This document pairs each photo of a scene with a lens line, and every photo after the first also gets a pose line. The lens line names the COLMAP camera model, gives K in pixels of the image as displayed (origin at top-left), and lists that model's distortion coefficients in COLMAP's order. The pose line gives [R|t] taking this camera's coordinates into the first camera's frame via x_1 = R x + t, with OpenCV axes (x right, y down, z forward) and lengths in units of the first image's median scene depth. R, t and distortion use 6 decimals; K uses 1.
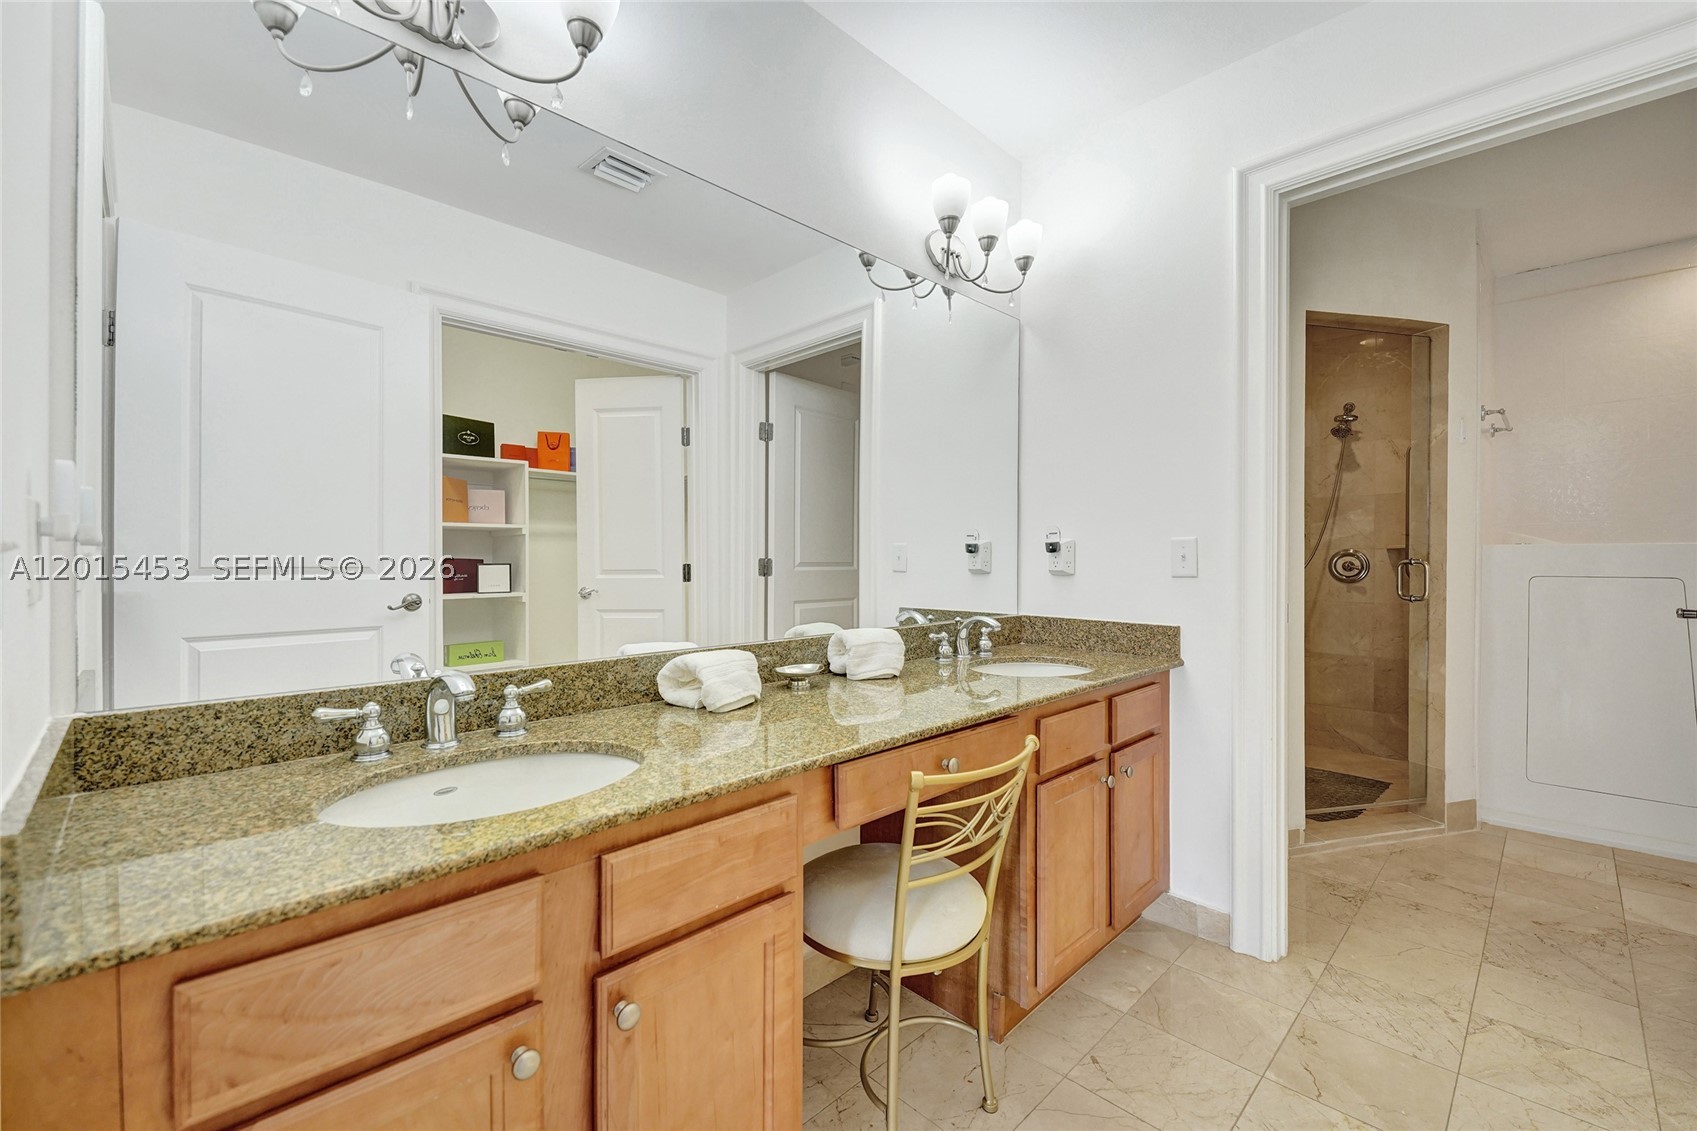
lens RADIAL K [[701.5, 0, 837.3], [0, 701.5, 553.5], [0, 0, 1]] dist [0.030559, -0.020938]
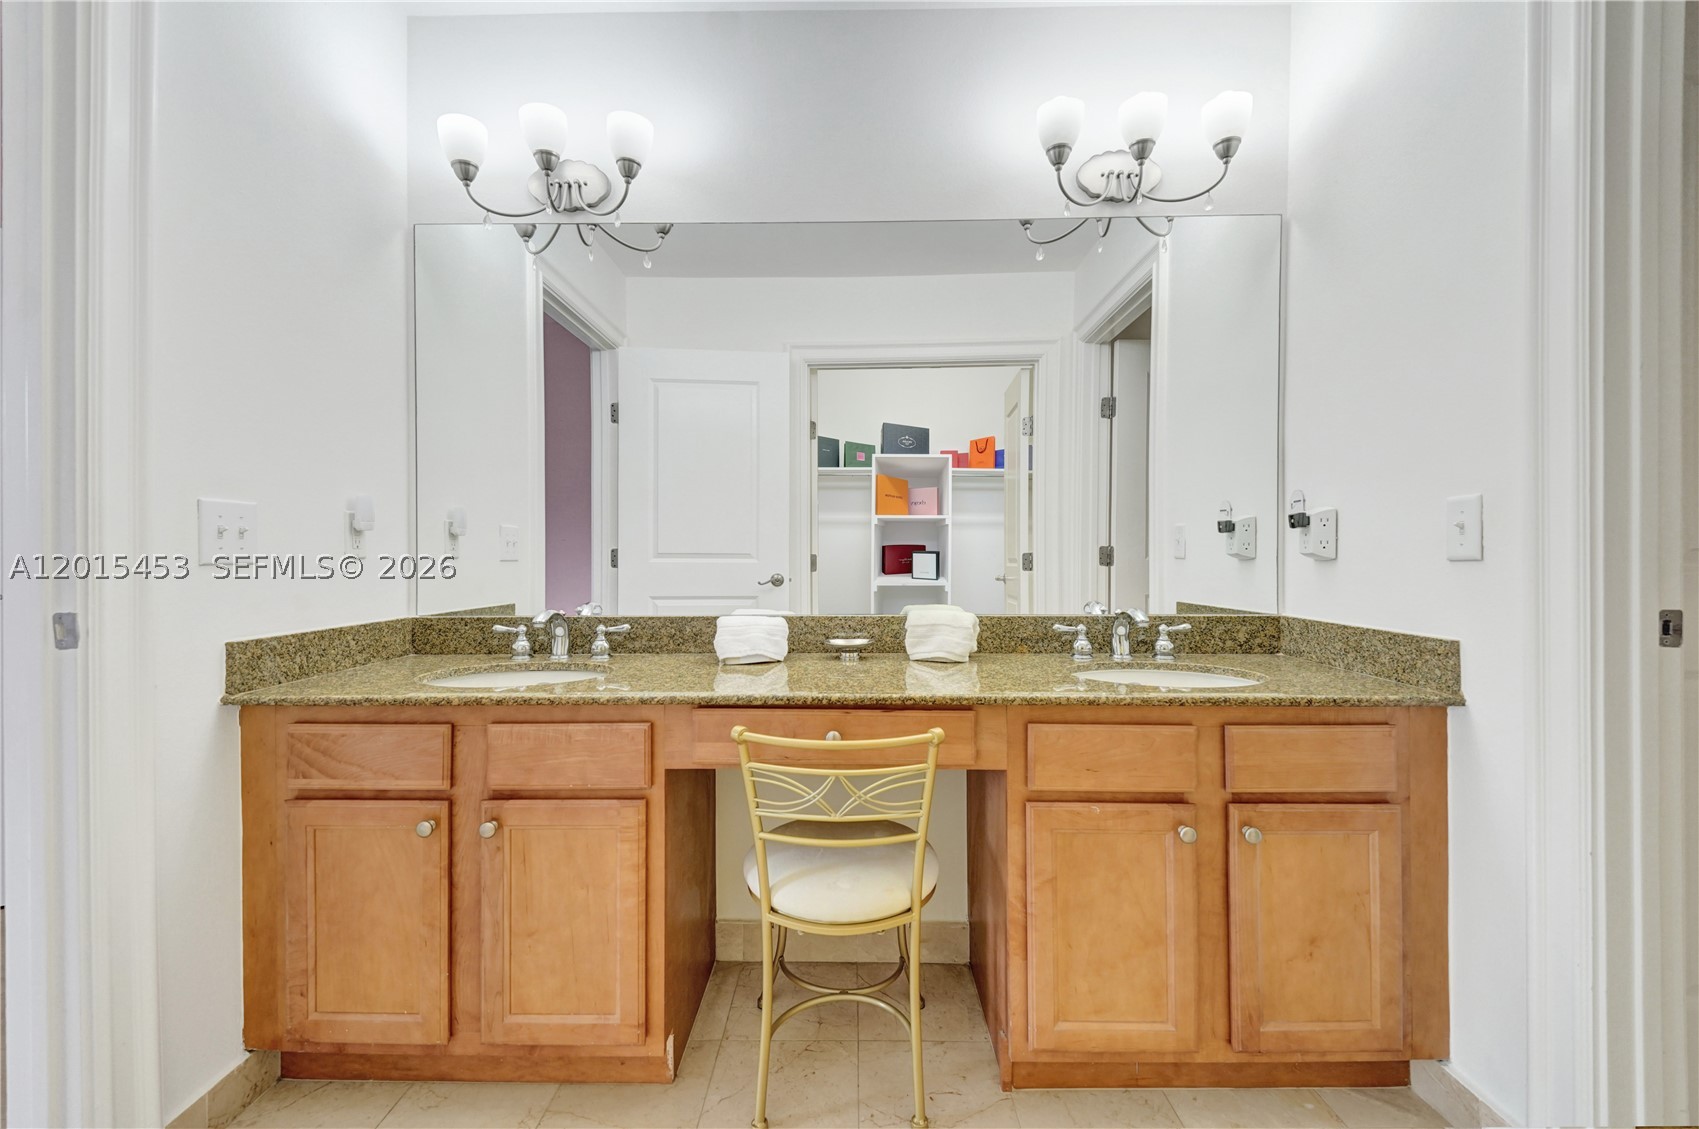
lens RADIAL K [[702.3, 0, 838.3], [0, 702.3, 552.5], [0, 0, 1]] dist [0.030559, -0.020938]
pose [[0.705249, -0.004556, -0.708945, 0.697601], [0.006482, 0.999979, 0.000022, 0.029240], [0.708930, -0.004611, 0.705264, 0.238093]]
